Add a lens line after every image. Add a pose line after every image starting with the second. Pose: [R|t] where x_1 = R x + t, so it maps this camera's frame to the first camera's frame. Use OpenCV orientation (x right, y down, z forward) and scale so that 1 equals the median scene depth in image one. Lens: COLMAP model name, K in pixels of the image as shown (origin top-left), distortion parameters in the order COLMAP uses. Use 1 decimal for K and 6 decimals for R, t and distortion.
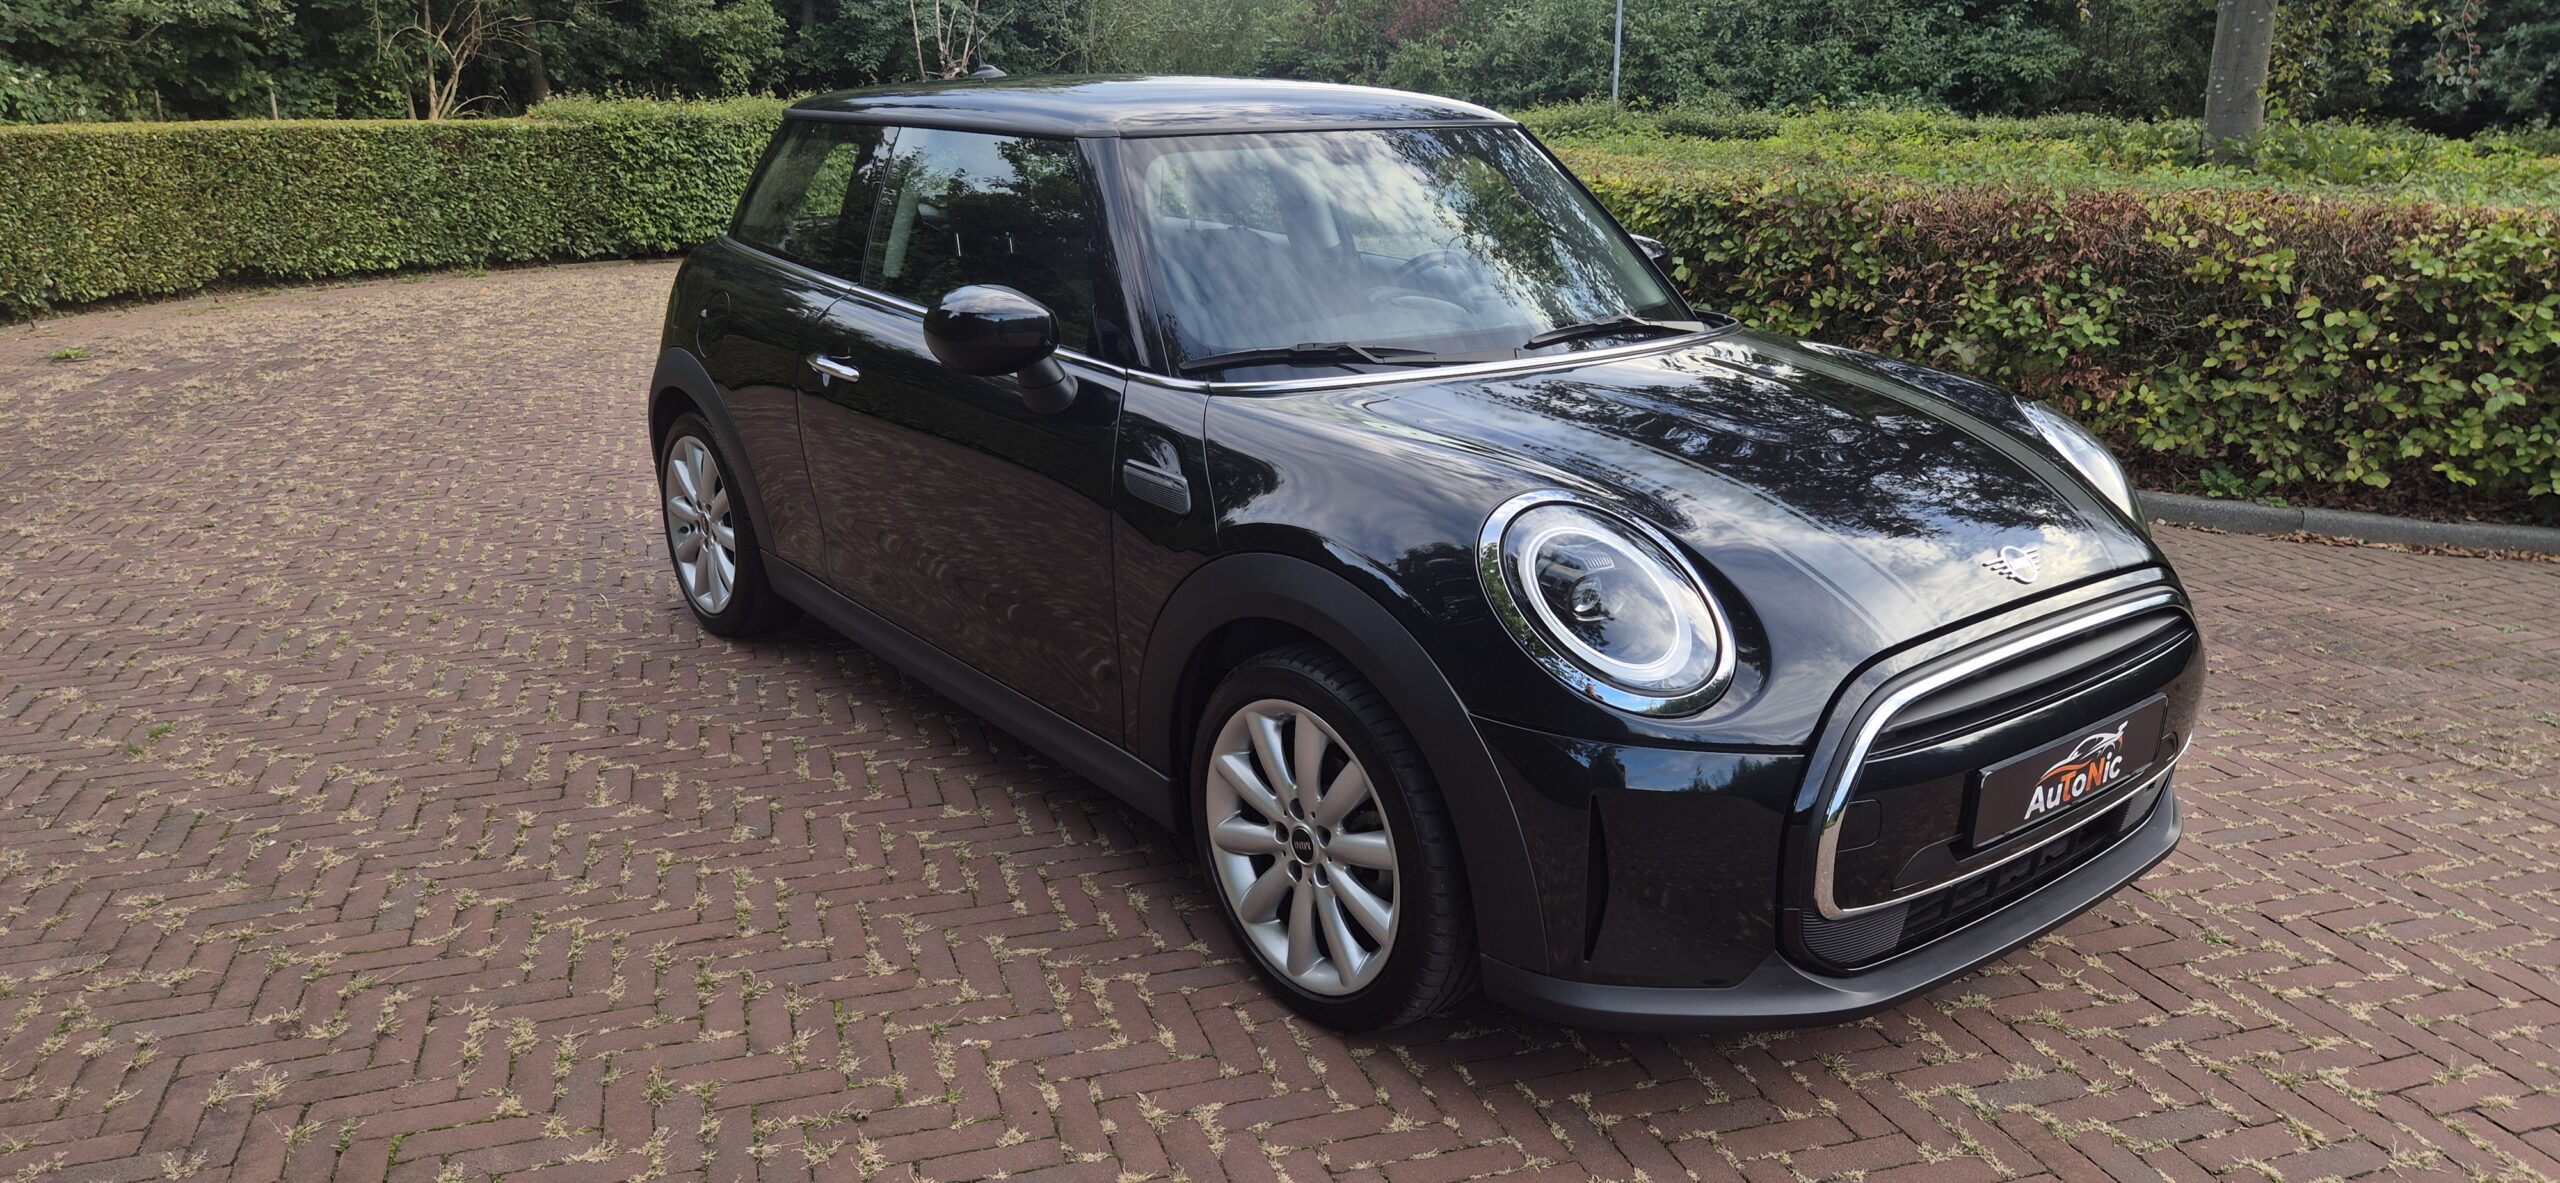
lens RADIAL K [[1708.2, 0, 1273.2], [0, 1708.2, 617.1], [0, 0, 1]] dist [0.074482, -0.072537]
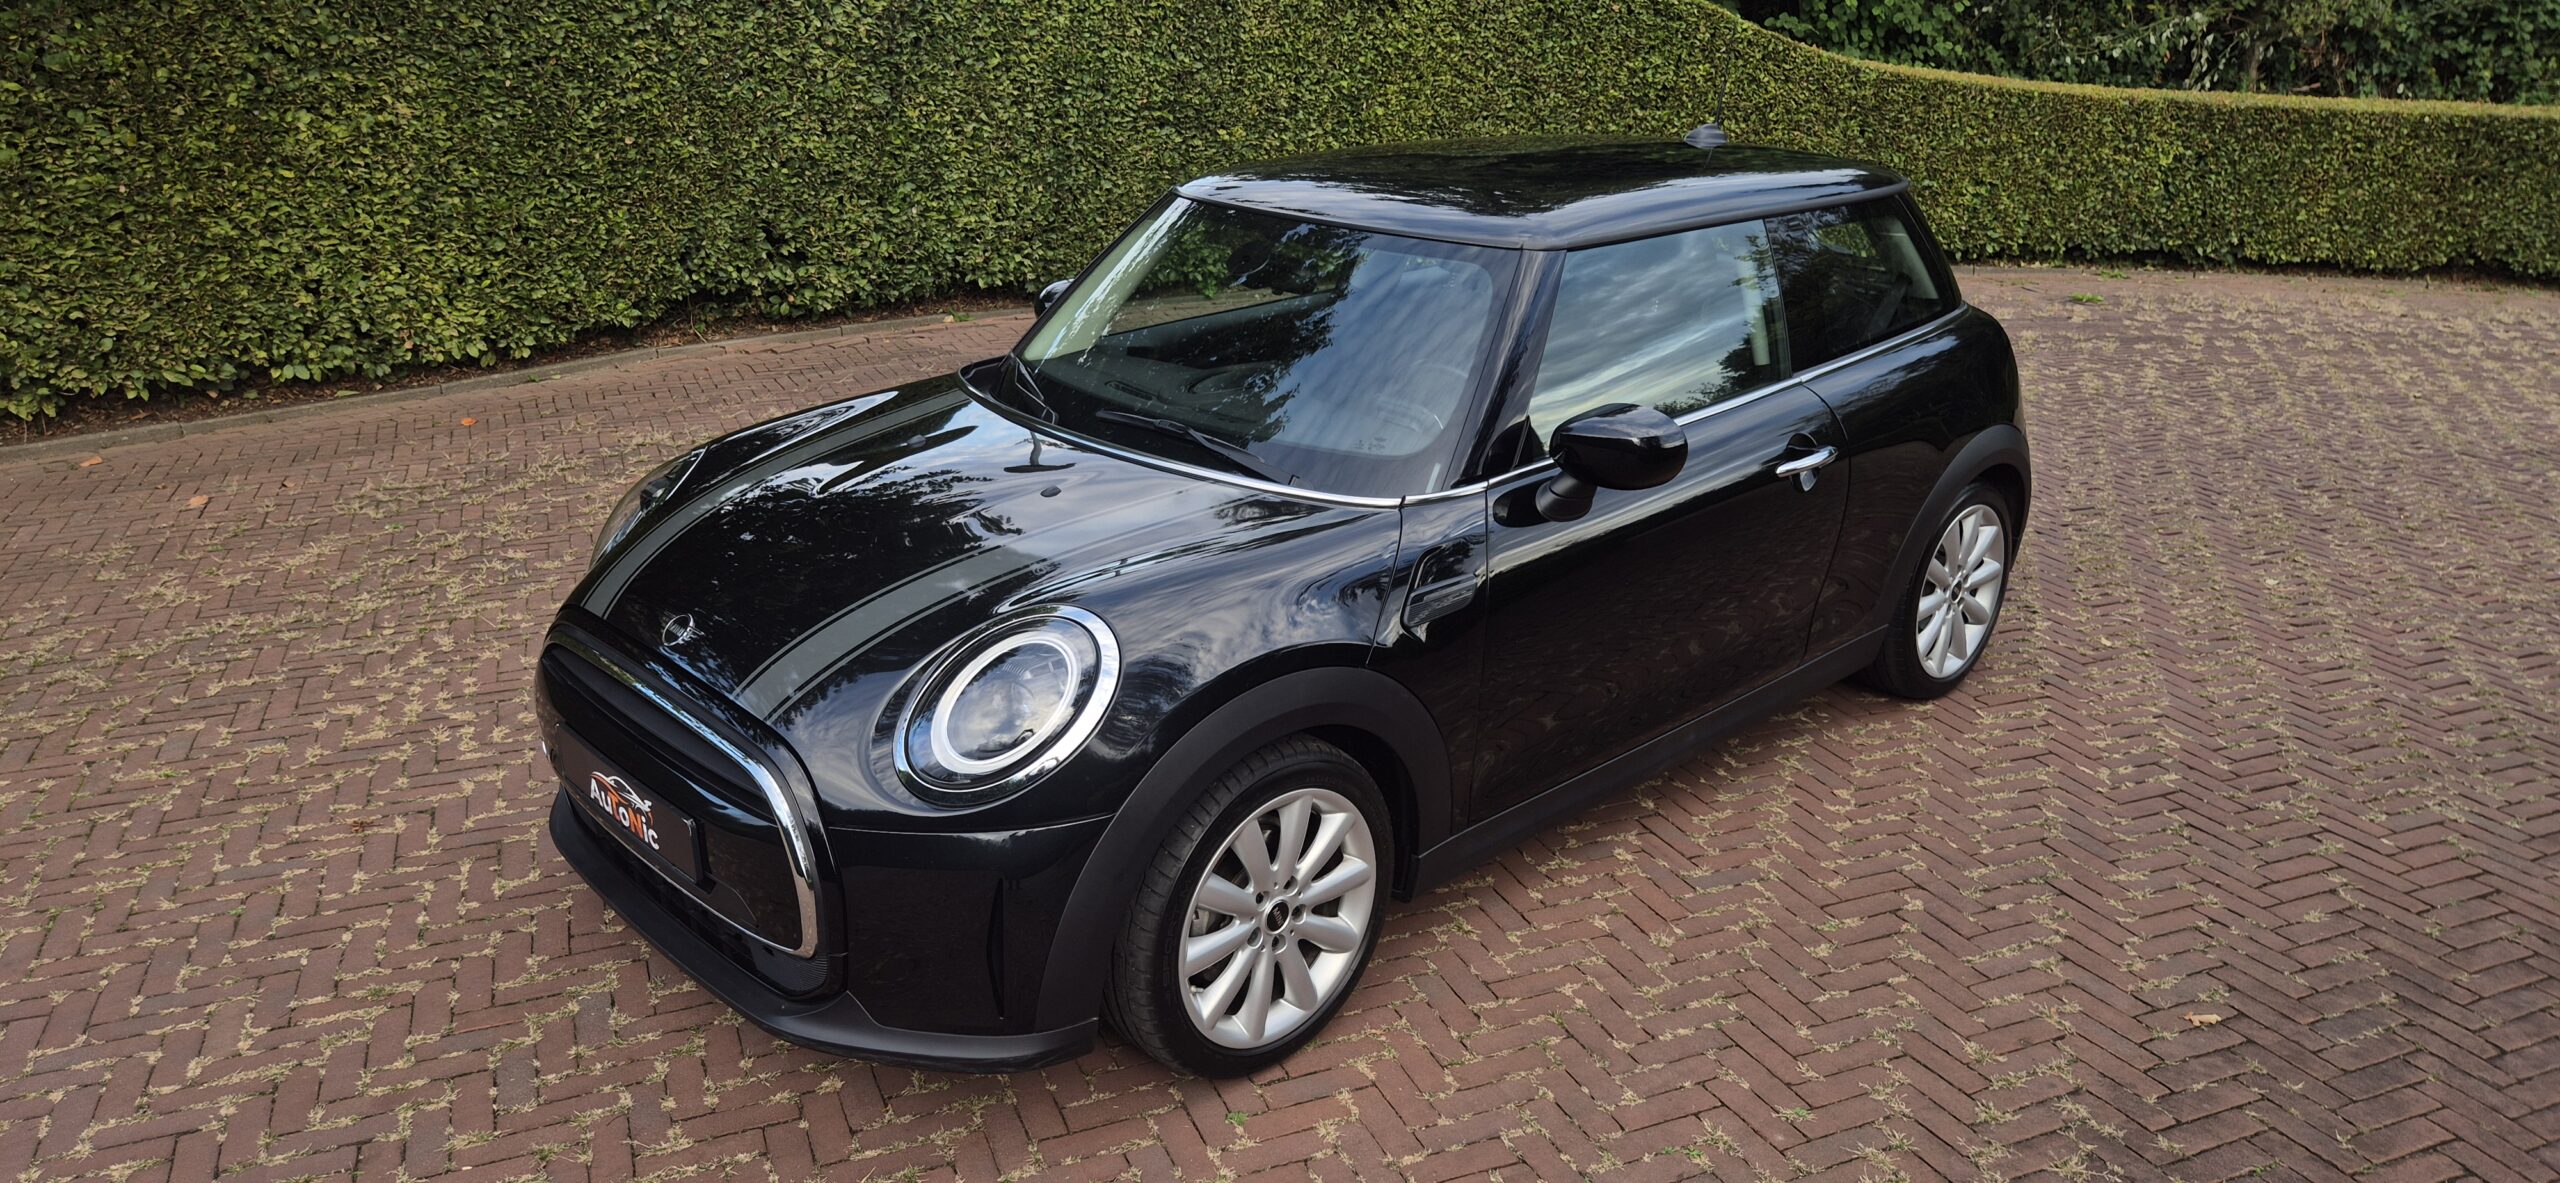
lens RADIAL K [[1708.2, 0, 1273.1], [0, 1708.2, 608.1], [0, 0, 1]] dist [0.074482, -0.072537]
pose [[0.086364, 0.348574, -0.933294, 0.286241], [-0.319135, 0.897110, 0.305528, -0.097605], [0.943766, 0.271460, 0.188720, 0.214222]]
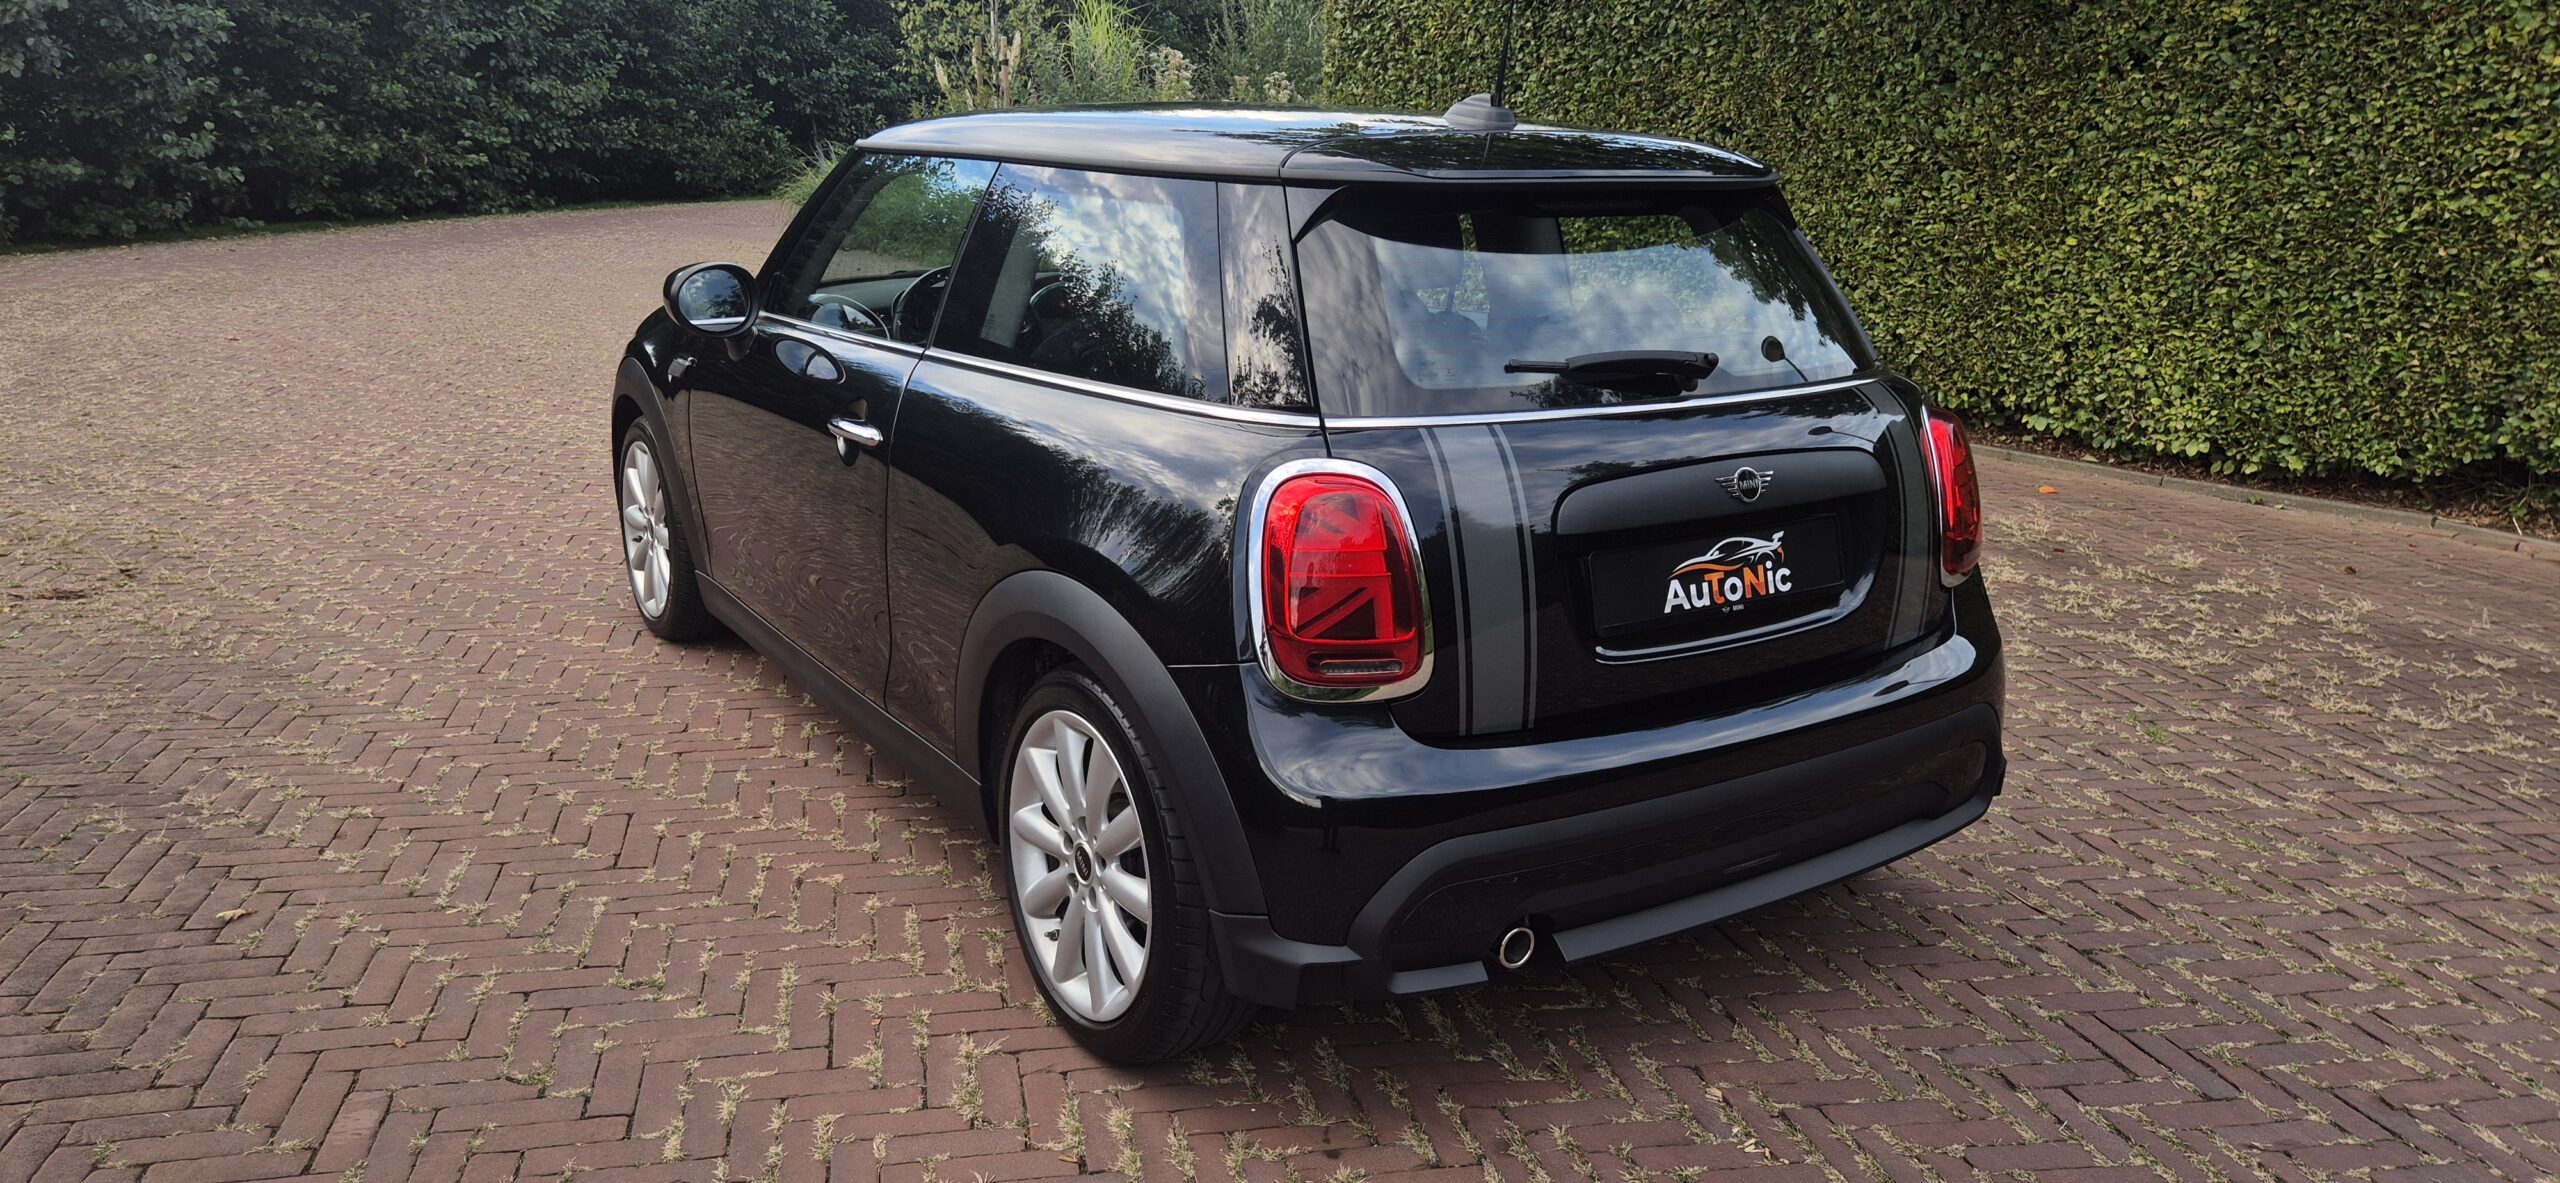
lens RADIAL K [[1708.2, 0, 1259.2], [0, 1708.2, 593.6], [0, 0, 1]] dist [0.074482, -0.072537]
pose [[-0.995166, -0.052234, 0.083169, -0.048107], [0.001637, 0.837898, 0.545824, -0.169216], [-0.098198, 0.543322, -0.833762, 0.540857]]
